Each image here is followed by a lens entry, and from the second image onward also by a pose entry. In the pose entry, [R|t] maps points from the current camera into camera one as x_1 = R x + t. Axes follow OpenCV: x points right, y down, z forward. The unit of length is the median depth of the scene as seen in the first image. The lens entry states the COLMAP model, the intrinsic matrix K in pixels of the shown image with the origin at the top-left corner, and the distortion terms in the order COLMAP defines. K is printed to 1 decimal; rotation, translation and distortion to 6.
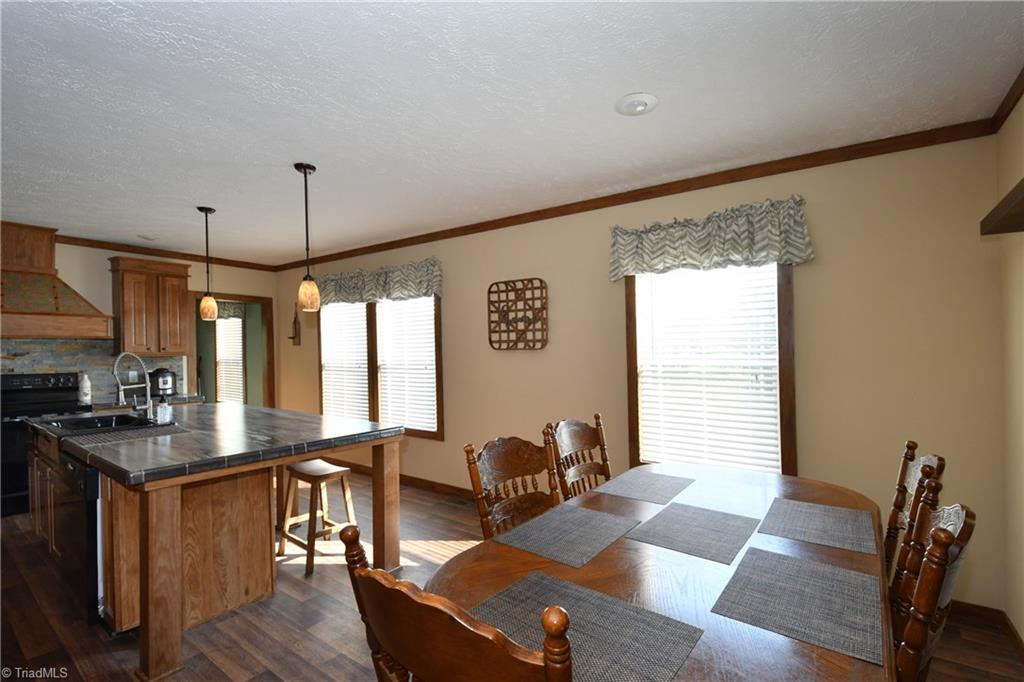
lens RADIAL K [[461.1, 0, 511.1], [0, 461.1, 355.7], [0, 0, 1]] dist [0.034927, -0.024359]
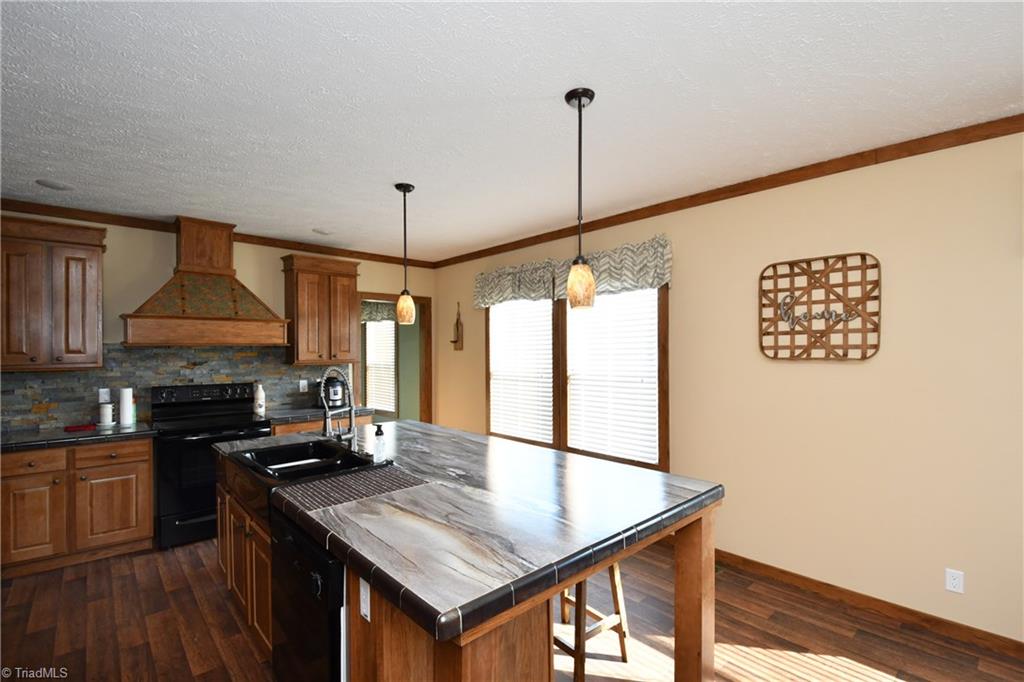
lens RADIAL K [[461.1, 0, 511.1], [0, 461.1, 355.7], [0, 0, 1]] dist [0.034927, -0.024359]
pose [[0.981258, -0.001156, -0.192697, -0.272548], [0.001875, 0.999992, 0.003546, -0.020583], [0.192691, -0.003841, 0.981252, 0.213609]]
